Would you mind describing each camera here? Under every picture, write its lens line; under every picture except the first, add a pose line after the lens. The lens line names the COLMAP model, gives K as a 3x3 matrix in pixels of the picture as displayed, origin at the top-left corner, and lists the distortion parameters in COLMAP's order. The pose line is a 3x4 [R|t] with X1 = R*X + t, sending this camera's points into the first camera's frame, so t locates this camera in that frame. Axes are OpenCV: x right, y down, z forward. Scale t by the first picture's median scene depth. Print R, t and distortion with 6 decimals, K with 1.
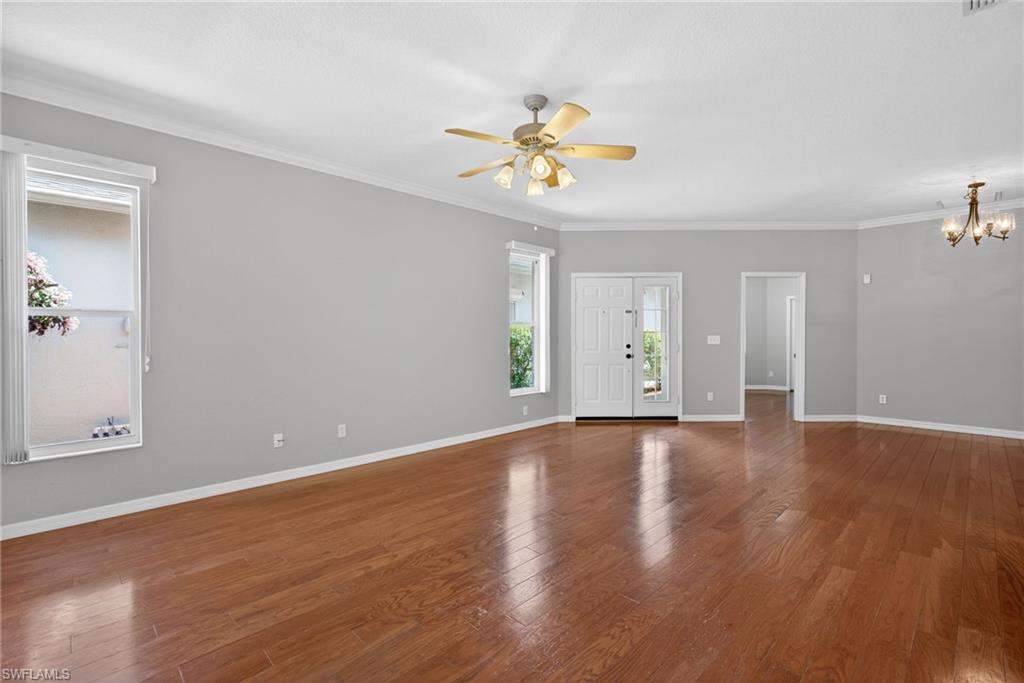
lens RADIAL K [[459.8, 0, 514.6], [0, 459.8, 338.0], [0, 0, 1]] dist [0.016982, 0.000022]
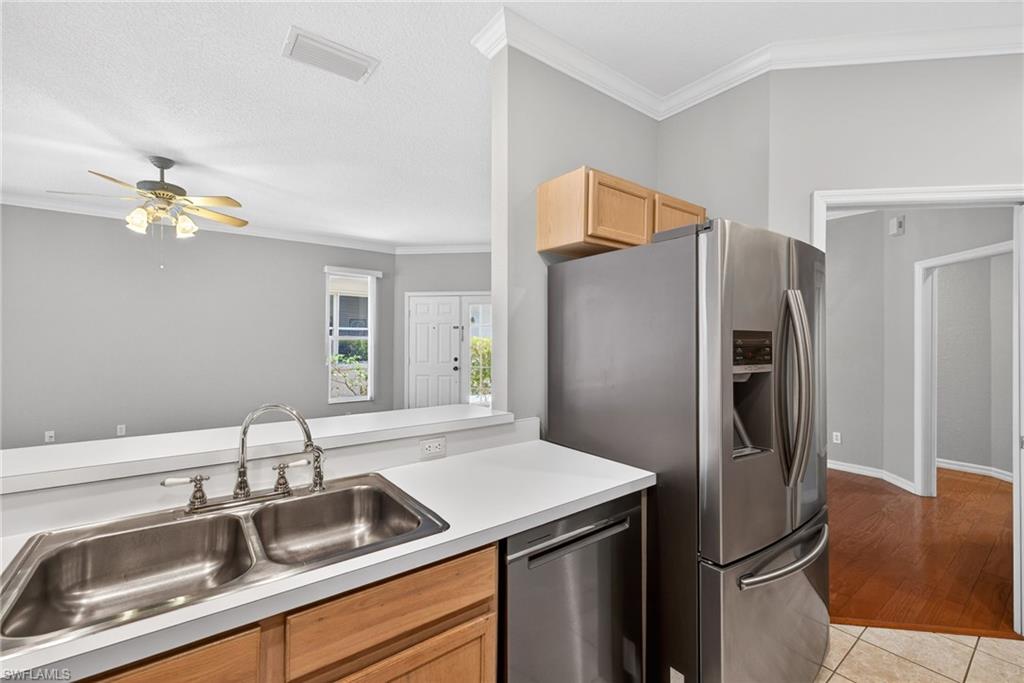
lens RADIAL K [[435.4, 0, 508.1], [0, 435.4, 339.2], [0, 0, 1]] dist [0.014421, -0.000074]
pose [[0.988666, 0.003942, -0.150077, 0.556794], [-0.005210, 0.999954, -0.008059, -0.023086], [0.150039, 0.008749, 0.988641, 0.005616]]
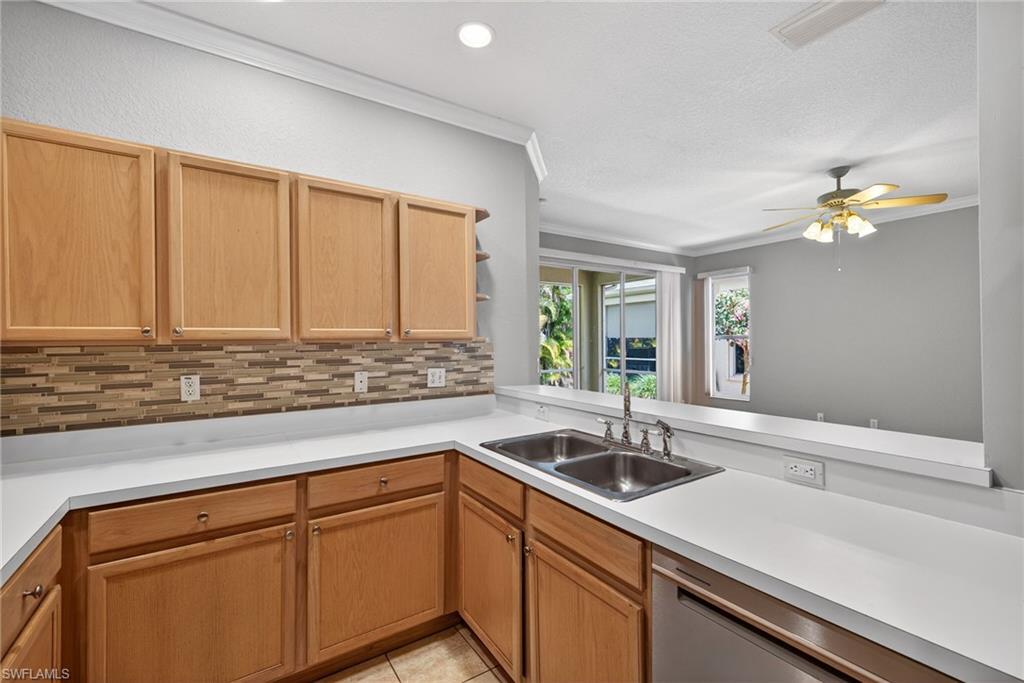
lens RADIAL K [[435.4, 0, 508.1], [0, 435.4, 339.2], [0, 0, 1]] dist [0.014421, -0.000074]
pose [[-0.200425, 0.000633, -0.979709, 0.718441], [-0.000249, 1.000000, 0.000697, -0.022500], [0.979709, 0.000384, -0.200425, 0.174066]]
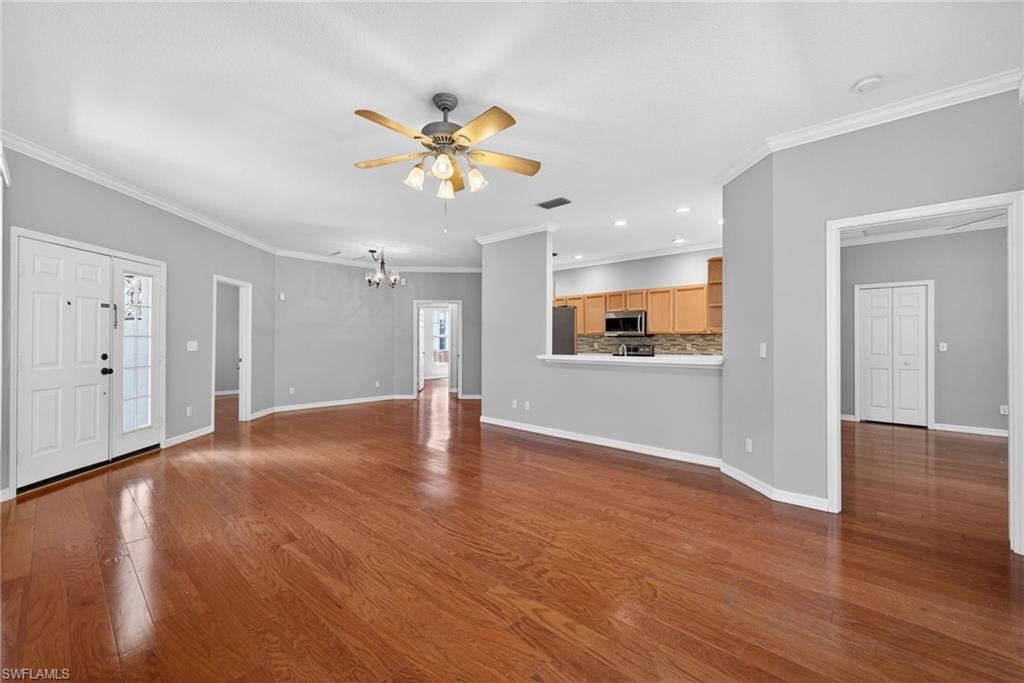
lens RADIAL K [[426.7, 0, 509.8], [0, 426.7, 339.3], [0, 0, 1]] dist [0.003030, 0.000155]
pose [[-0.039767, 0.006652, 0.999187, -0.431596], [0.005884, 0.999962, -0.006423, -0.000142], [-0.999192, 0.005623, -0.039805, 0.458022]]
